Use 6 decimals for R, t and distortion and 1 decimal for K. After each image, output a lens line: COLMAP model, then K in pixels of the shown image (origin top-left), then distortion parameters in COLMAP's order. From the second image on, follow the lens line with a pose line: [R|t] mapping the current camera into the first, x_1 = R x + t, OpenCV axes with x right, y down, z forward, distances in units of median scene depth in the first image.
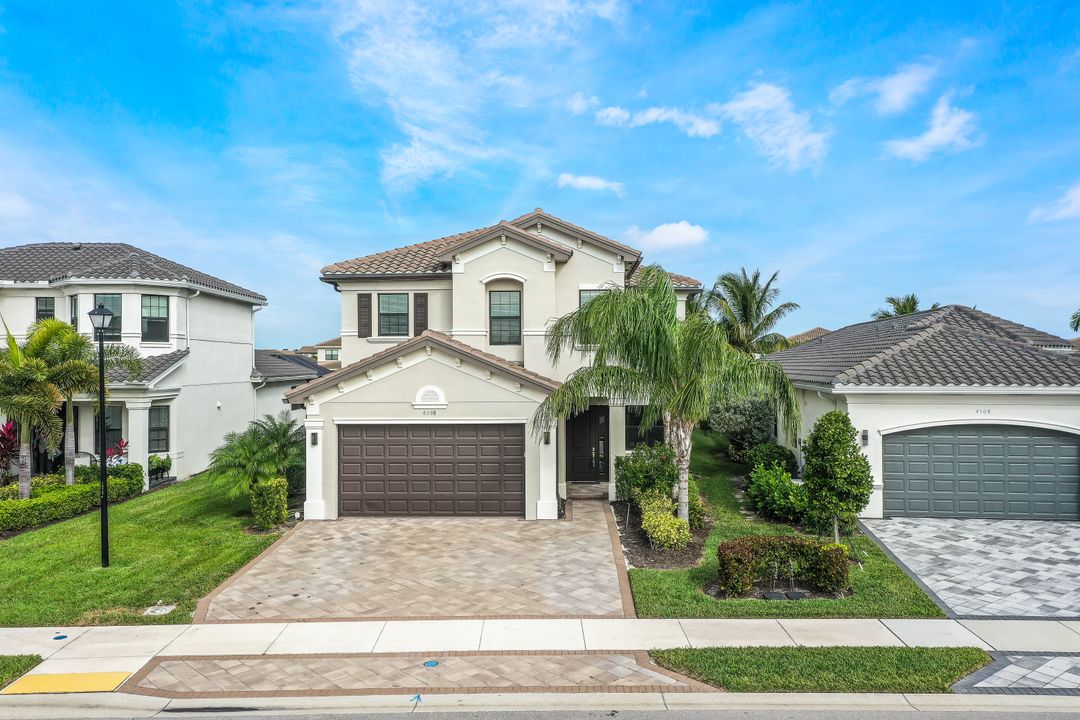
lens RADIAL K [[861.8, 0, 540.0], [0, 861.8, 360.0], [0, 0, 1]] dist [0.002489, 0.002335]
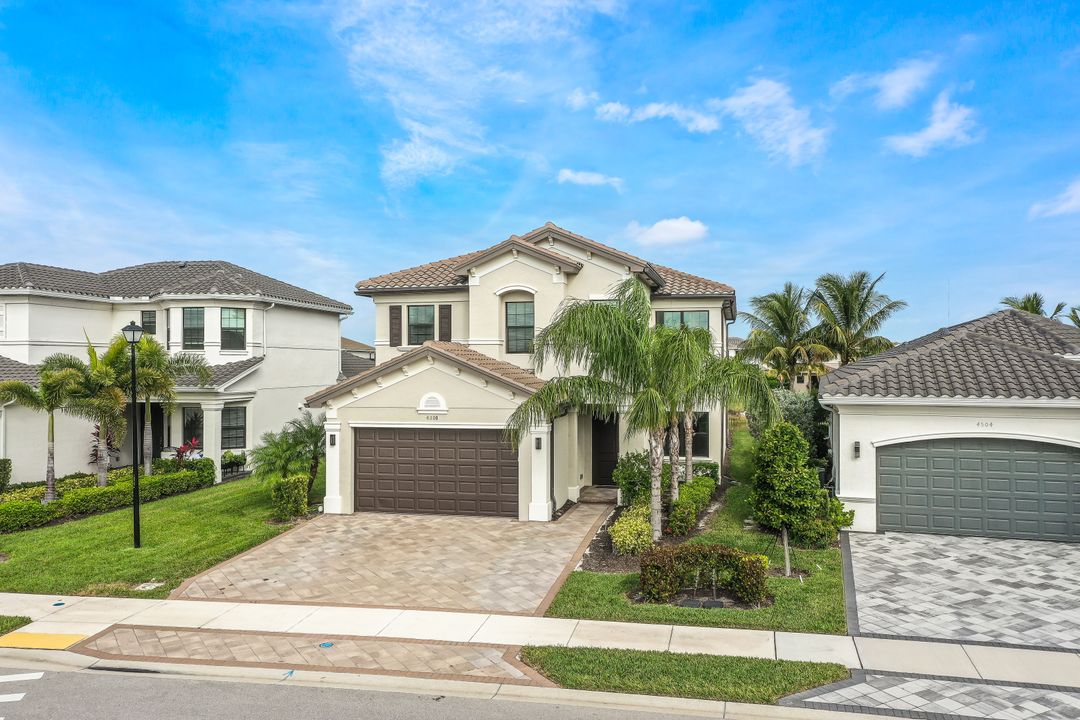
lens RADIAL K [[861.8, 0, 540.0], [0, 861.8, 360.0], [0, 0, 1]] dist [0.002489, 0.002335]
pose [[0.980999, 0.000673, -0.194009, 0.191988], [-0.000542, 1.000000, 0.000731, -0.010499], [0.194010, -0.000612, 0.980999, -0.025039]]
